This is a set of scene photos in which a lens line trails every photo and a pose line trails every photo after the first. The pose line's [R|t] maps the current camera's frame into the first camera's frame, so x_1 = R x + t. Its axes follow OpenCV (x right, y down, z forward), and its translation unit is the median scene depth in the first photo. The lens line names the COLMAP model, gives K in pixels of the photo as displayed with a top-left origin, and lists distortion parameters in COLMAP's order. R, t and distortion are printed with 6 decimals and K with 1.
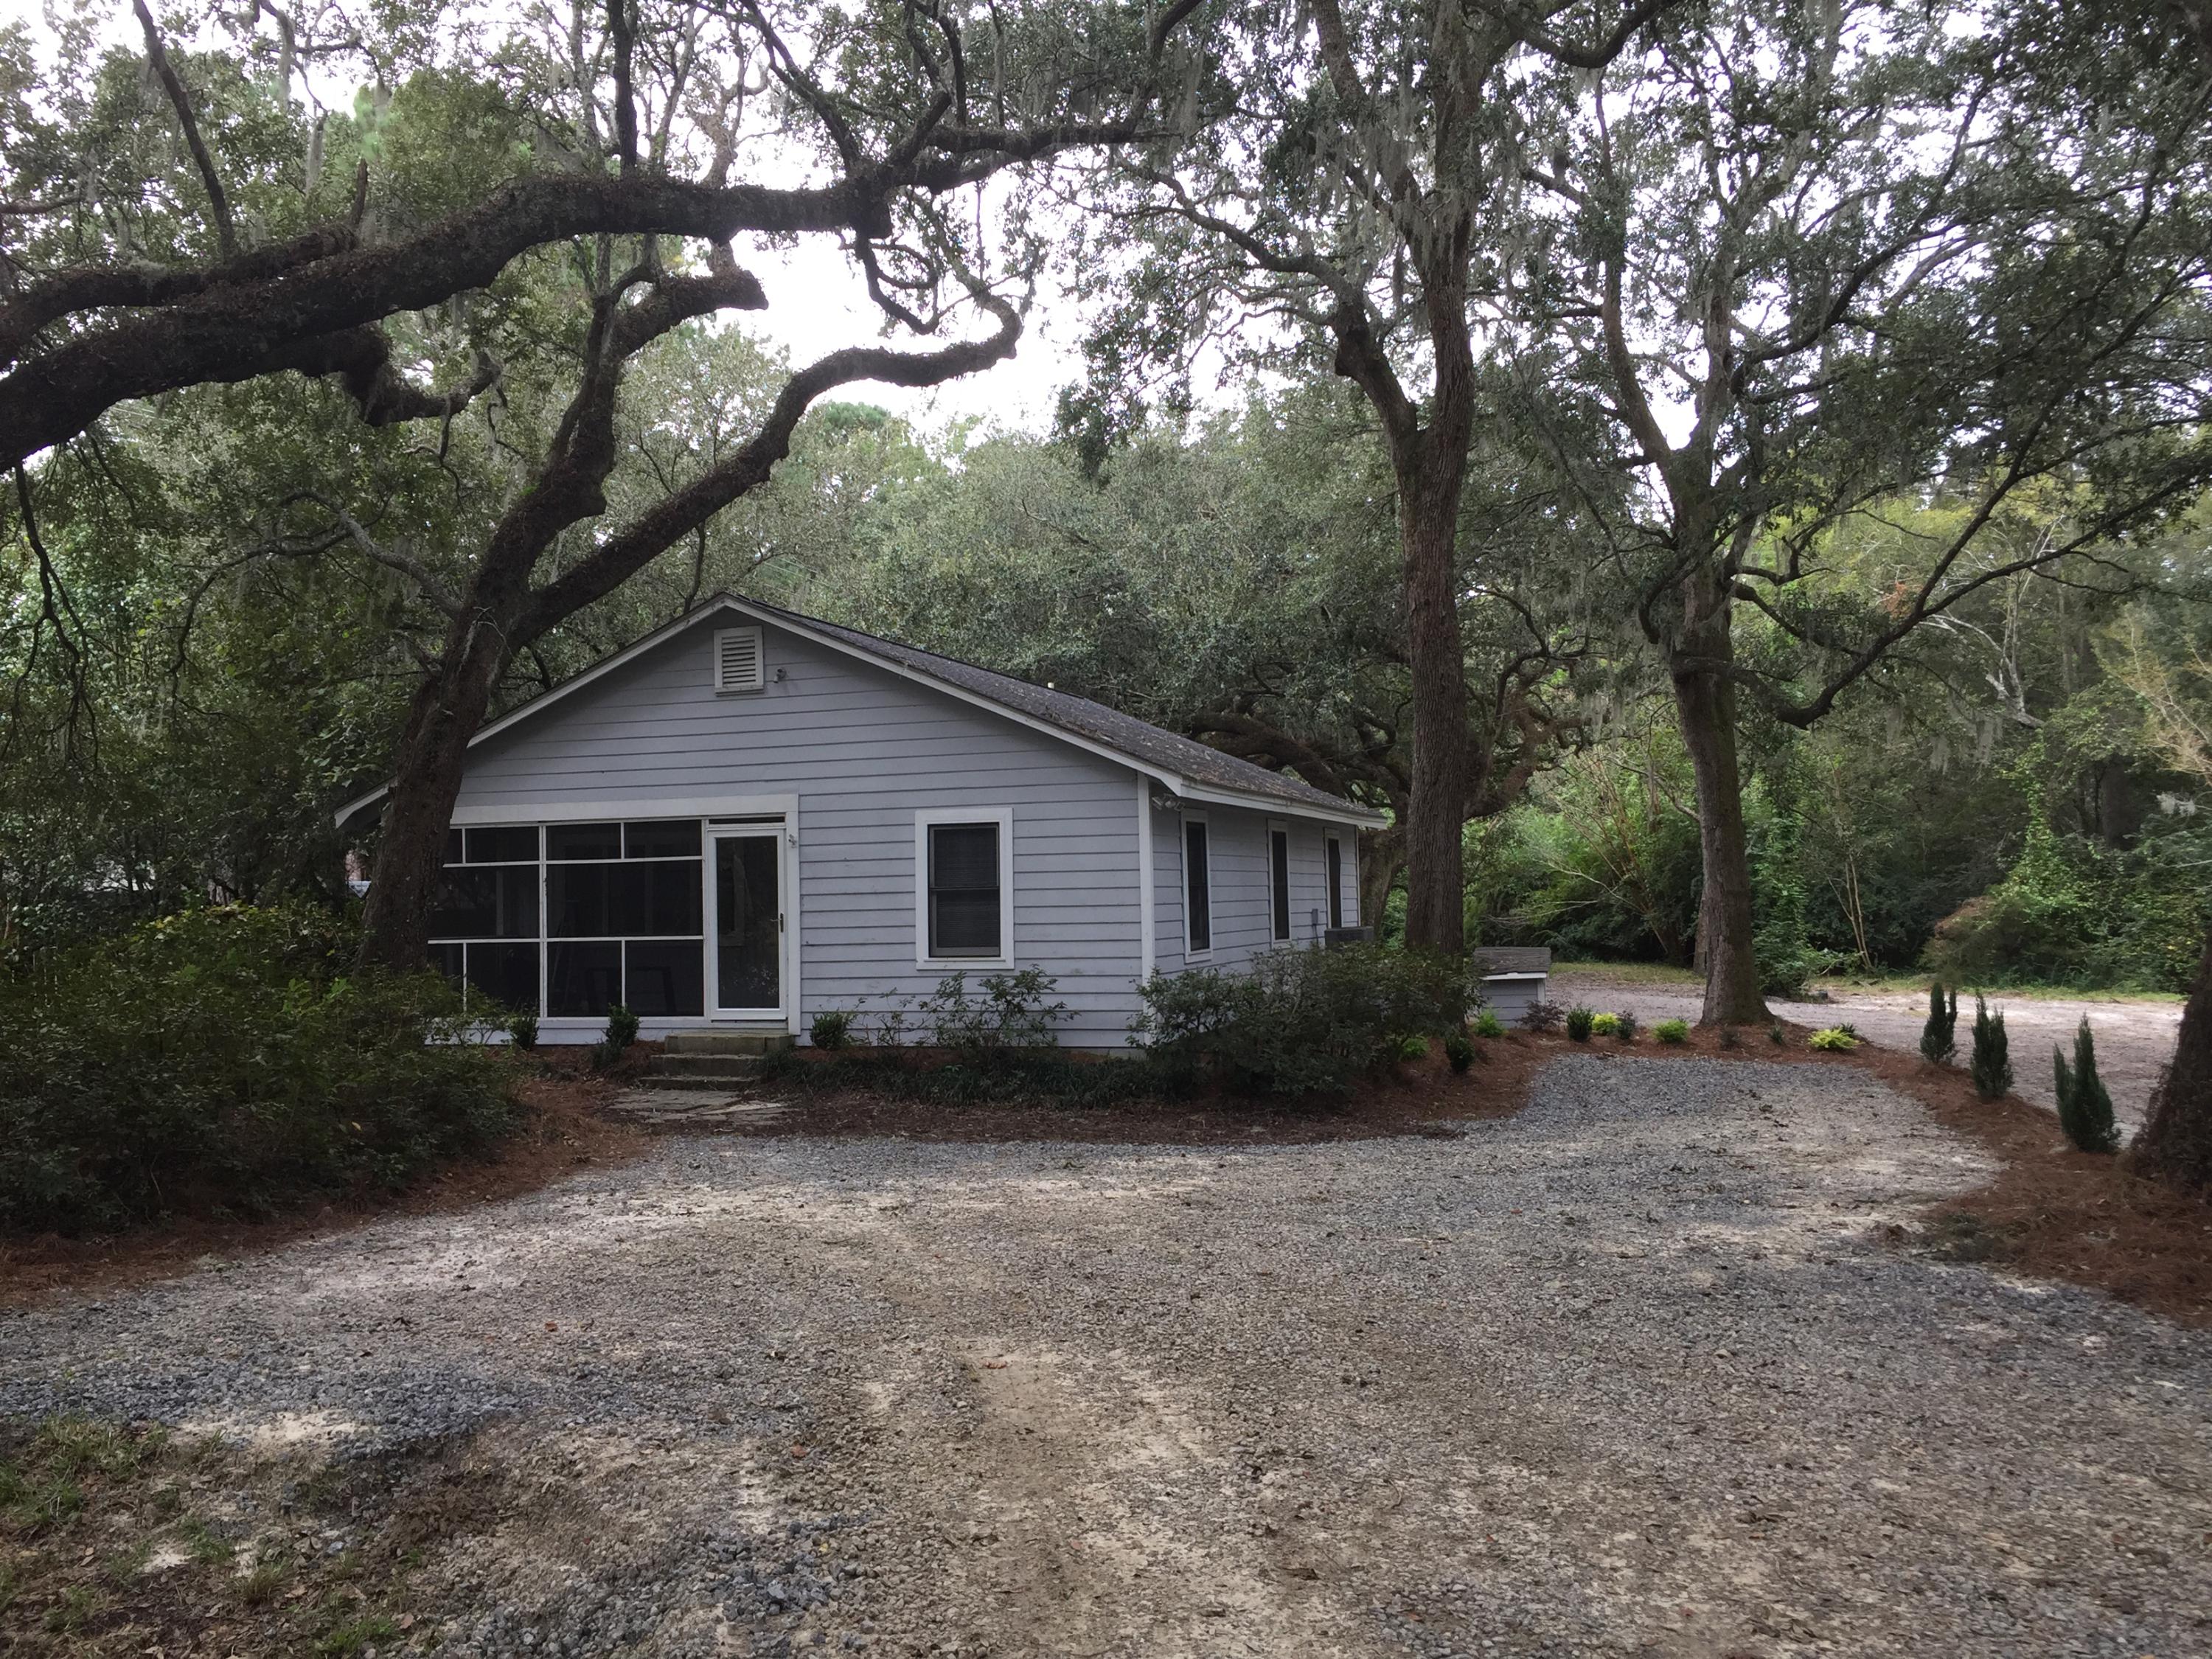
lens RADIAL K [[1910.9, 0, 1112.7], [0, 1910.9, 827.0], [0, 0, 1]] dist [0.037681, 0.006980]
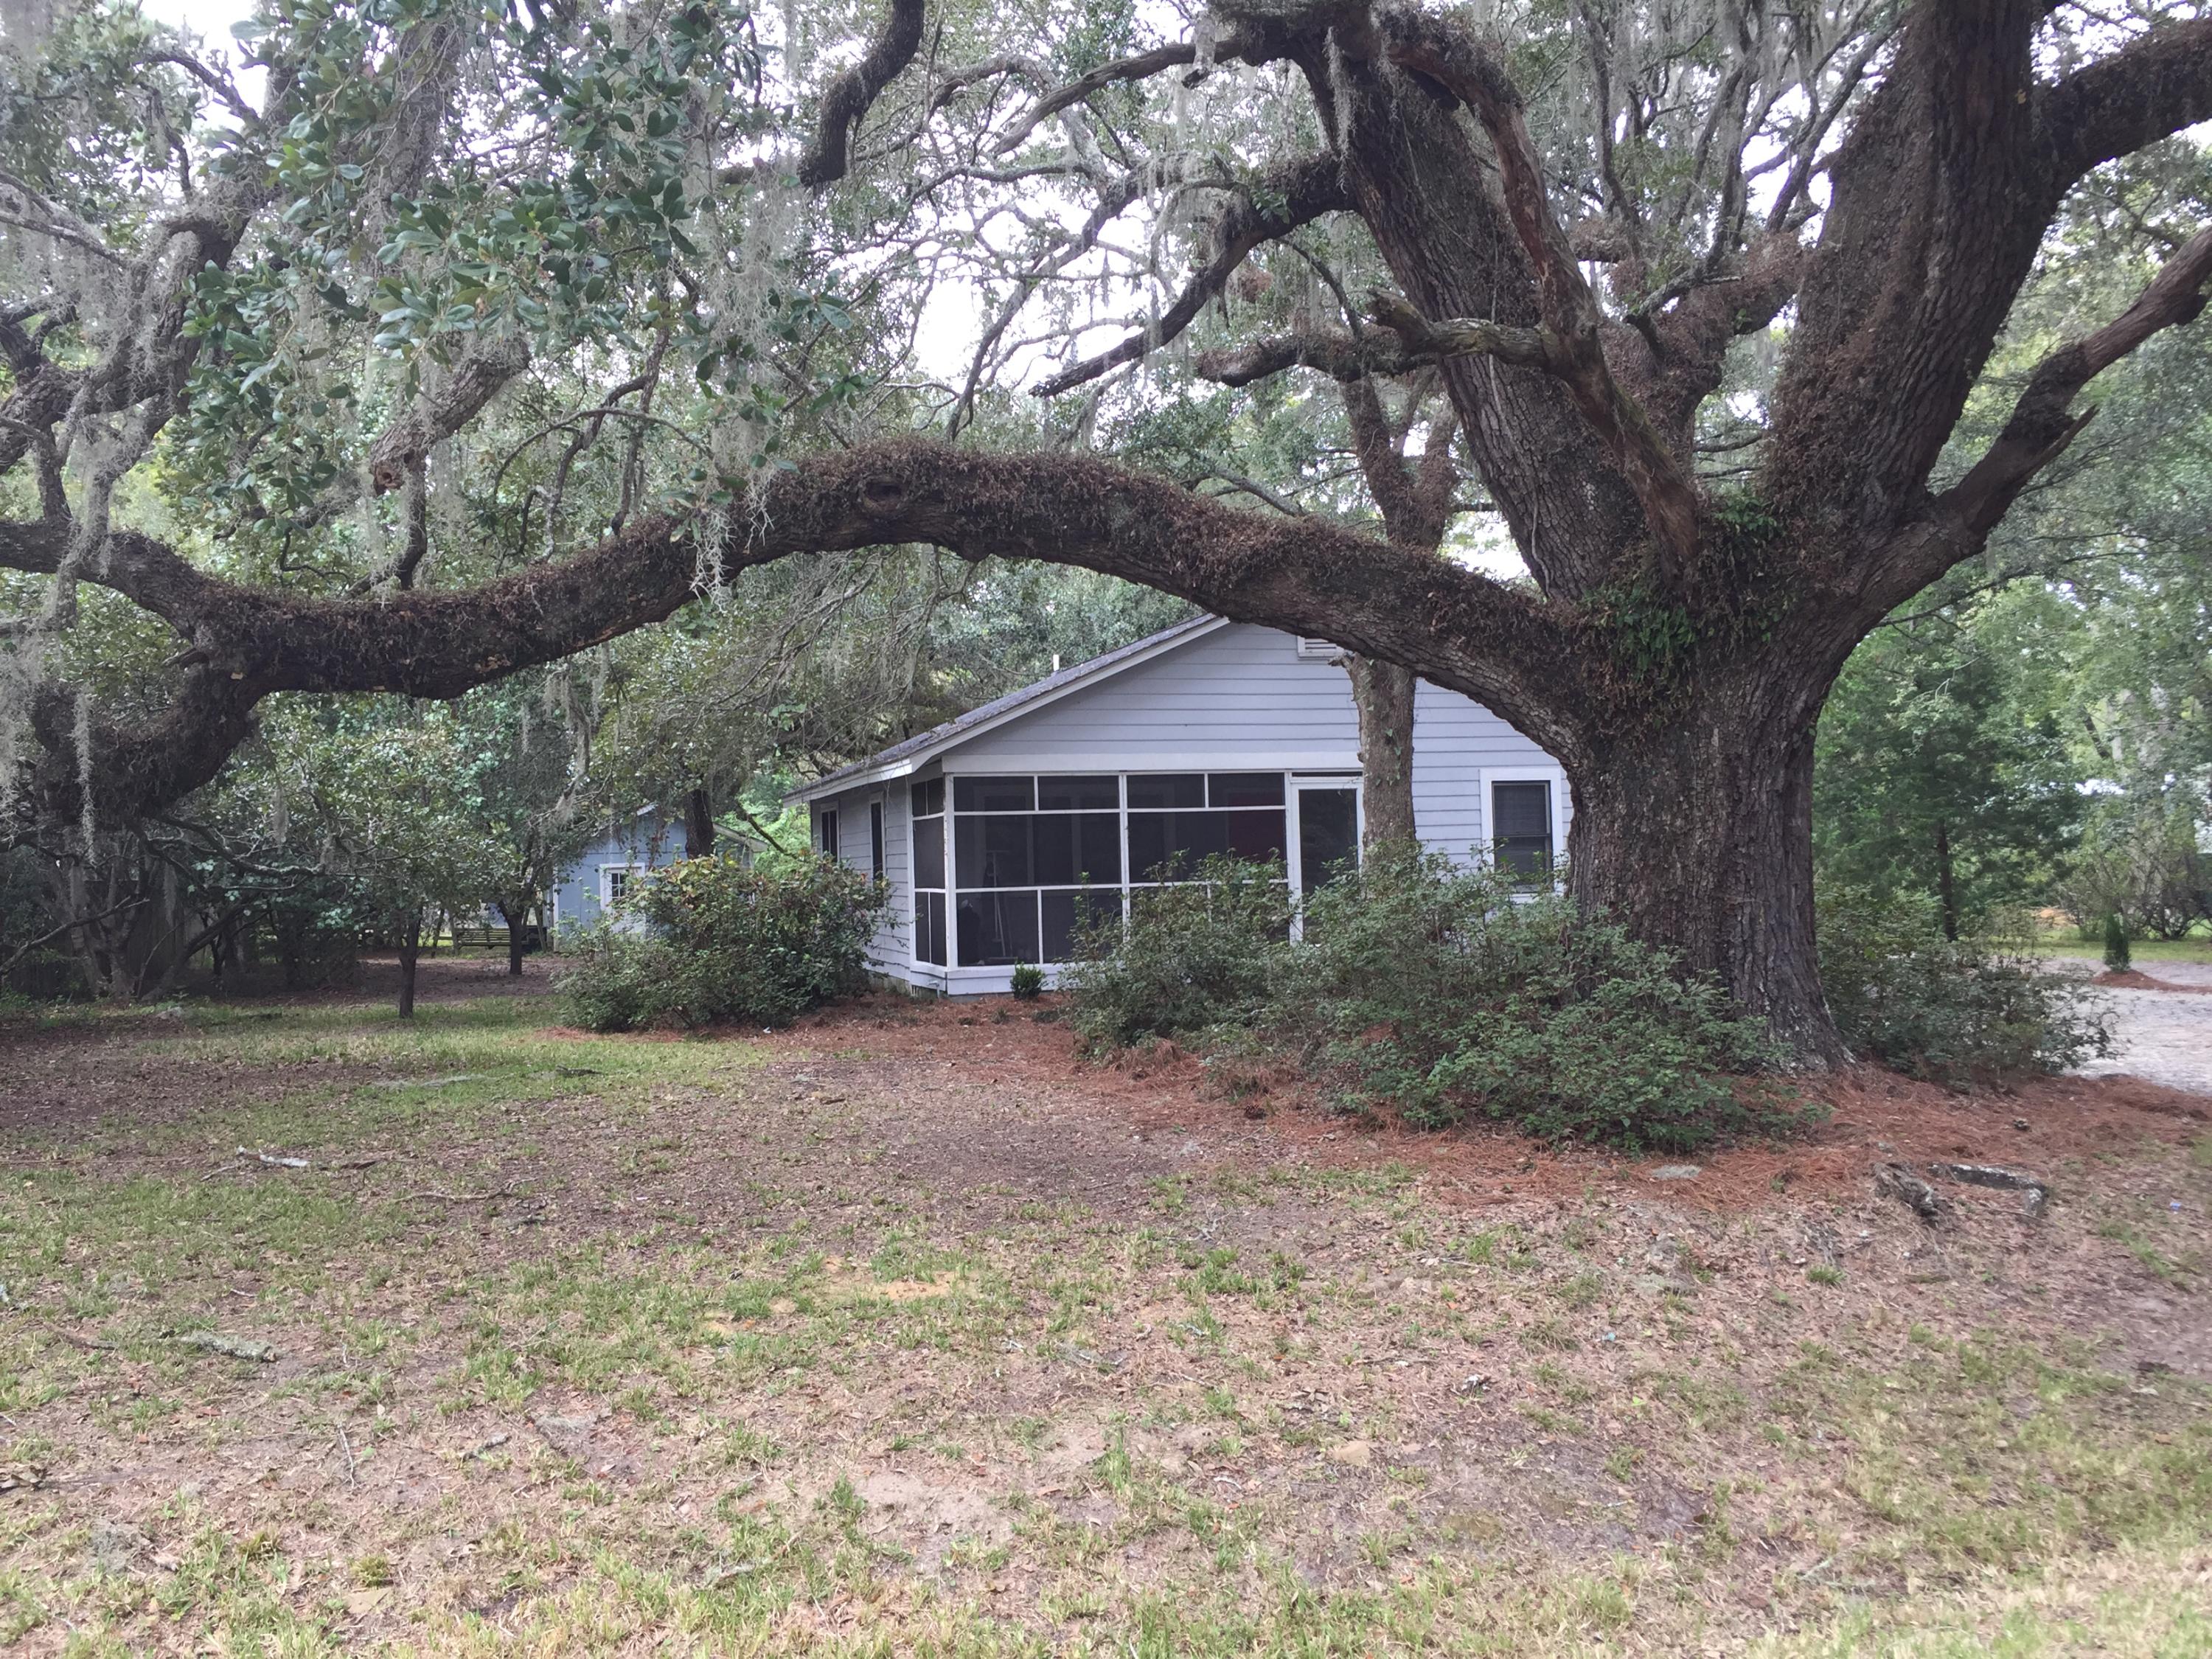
lens RADIAL K [[1910.9, 0, 1094.9], [0, 1910.9, 829.8], [0, 0, 1]] dist [0.037681, 0.006980]
pose [[0.823046, 0.007887, 0.567920, -0.935525], [-0.012219, 0.999918, 0.003821, 0.026217], [-0.567843, -0.010084, 0.823075, 0.166526]]
